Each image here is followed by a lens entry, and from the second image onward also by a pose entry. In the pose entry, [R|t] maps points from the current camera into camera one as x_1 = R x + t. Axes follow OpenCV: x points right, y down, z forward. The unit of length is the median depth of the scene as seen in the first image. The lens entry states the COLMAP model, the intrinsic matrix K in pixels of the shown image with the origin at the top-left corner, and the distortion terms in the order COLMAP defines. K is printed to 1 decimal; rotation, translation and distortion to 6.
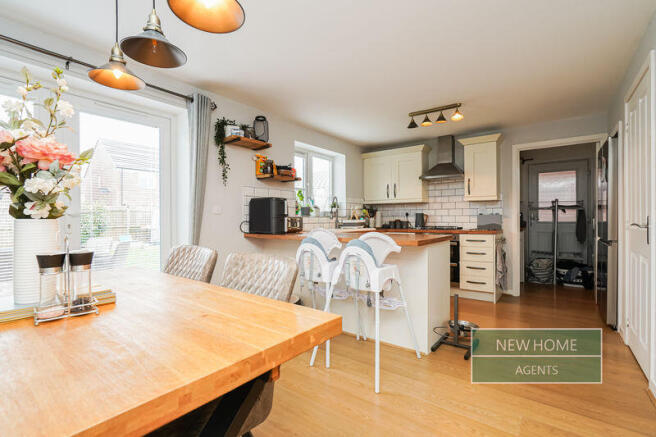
lens RADIAL K [[303.1, 0, 328.0], [0, 303.1, 218.5], [0, 0, 1]] dist [0.000043, 0.000170]
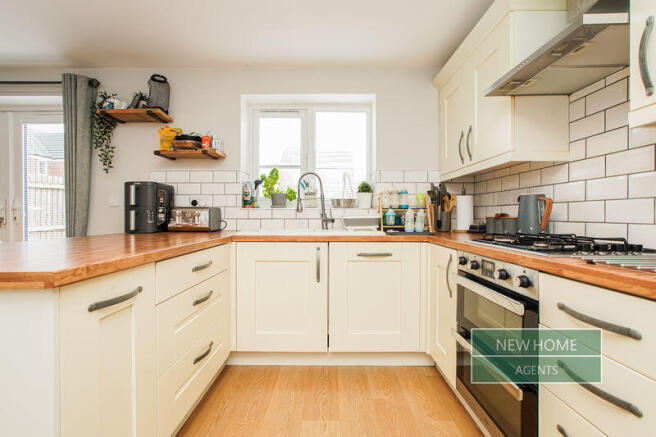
lens RADIAL K [[312.1, 0, 326.6], [0, 312.1, 210.7], [0, 0, 1]] dist [-0.000076, 0.000228]
pose [[0.595862, -0.005355, -0.803069, 0.643194], [0.000072, 0.999978, -0.006615, 0.004375], [0.803087, 0.003883, 0.595849, 0.860163]]
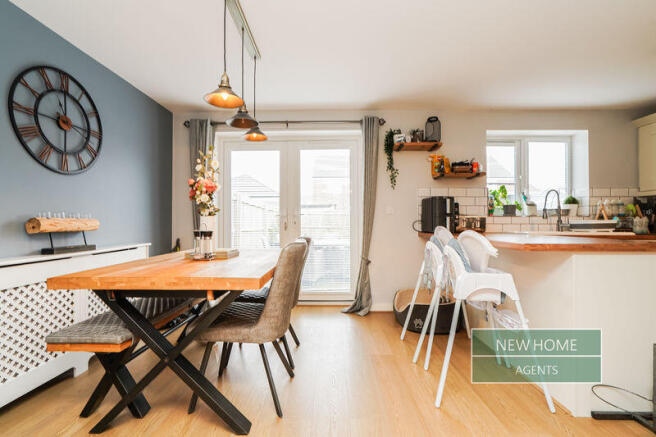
lens RADIAL K [[302.7, 0, 328.0], [0, 302.7, 218.5], [0, 0, 1]] dist [-0.026793, 0.000159]
pose [[0.592912, -0.010729, -0.805196, 0.369760], [-0.000624, 0.999905, -0.013782, 0.015615], [0.805267, 0.008674, 0.592849, 0.125982]]
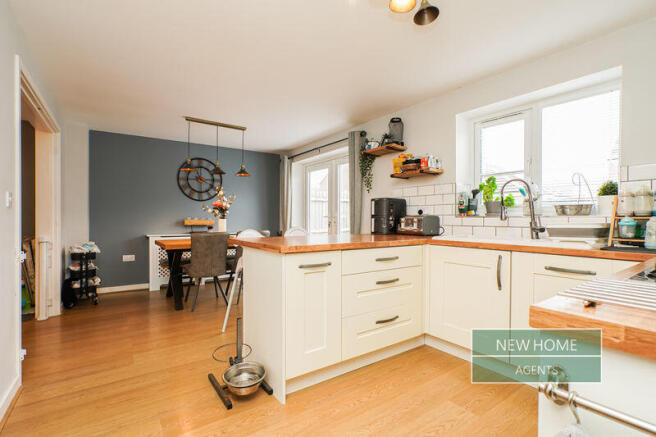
lens RADIAL K [[303.1, 0, 328.0], [0, 303.1, 218.5], [0, 0, 1]] dist [0.000043, 0.000170]
pose [[-0.280240, -0.000376, -0.959930, 0.806027], [-0.002608, 0.999997, 0.000370, -0.000161], [0.959927, 0.002607, -0.280240, 1.051666]]
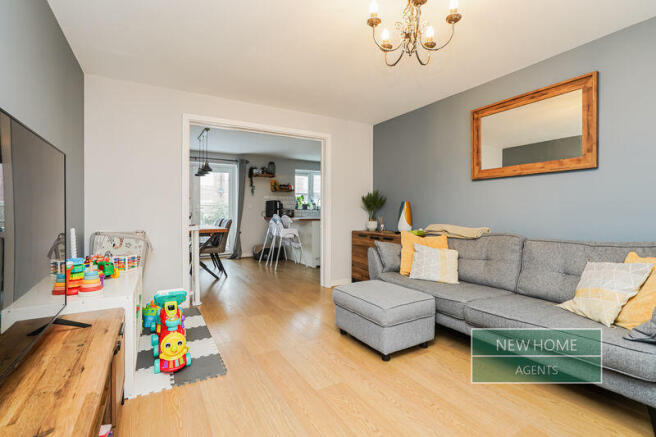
lens RADIAL K [[302.7, 0, 328.0], [0, 302.7, 218.5], [0, 0, 1]] dist [-0.026793, 0.000159]
pose [[0.925370, 0.011366, -0.378895, 0.935102], [-0.004484, 0.999809, 0.019042, 0.016637], [0.379039, -0.015922, 0.925244, -0.799177]]
